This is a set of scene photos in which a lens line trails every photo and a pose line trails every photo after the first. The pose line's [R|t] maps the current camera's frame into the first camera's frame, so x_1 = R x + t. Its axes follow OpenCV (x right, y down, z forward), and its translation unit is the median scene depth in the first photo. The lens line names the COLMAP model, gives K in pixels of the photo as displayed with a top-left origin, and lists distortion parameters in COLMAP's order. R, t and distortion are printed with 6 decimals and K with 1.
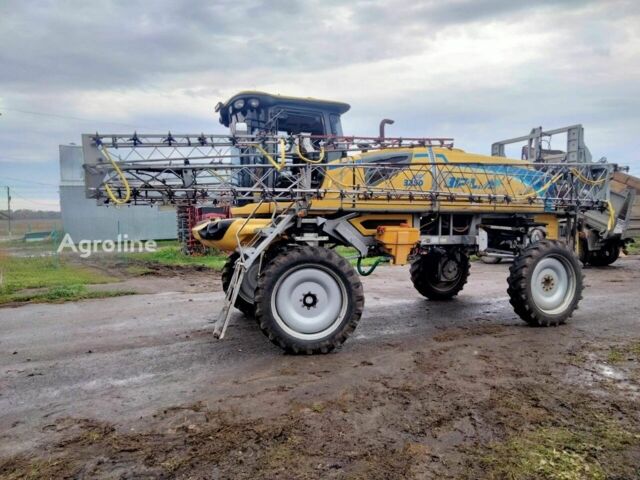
lens RADIAL K [[502.7, 0, 319.8], [0, 502.7, 241.8], [0, 0, 1]] dist [0.013624, 0.008917]
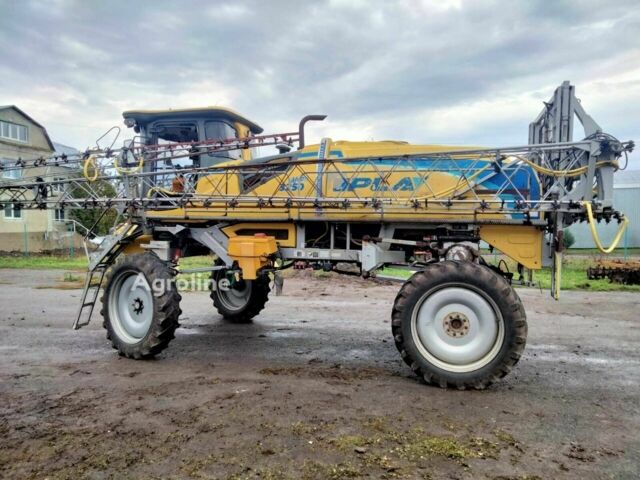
lens RADIAL K [[502.7, 0, 319.8], [0, 502.7, 235.4], [0, 0, 1]] dist [0.013624, 0.008917]
pose [[0.762230, 0.018914, -0.647029, 0.749836], [-0.038343, 0.999137, -0.015964, -0.020937], [0.646169, 0.036977, 0.762298, 0.357483]]
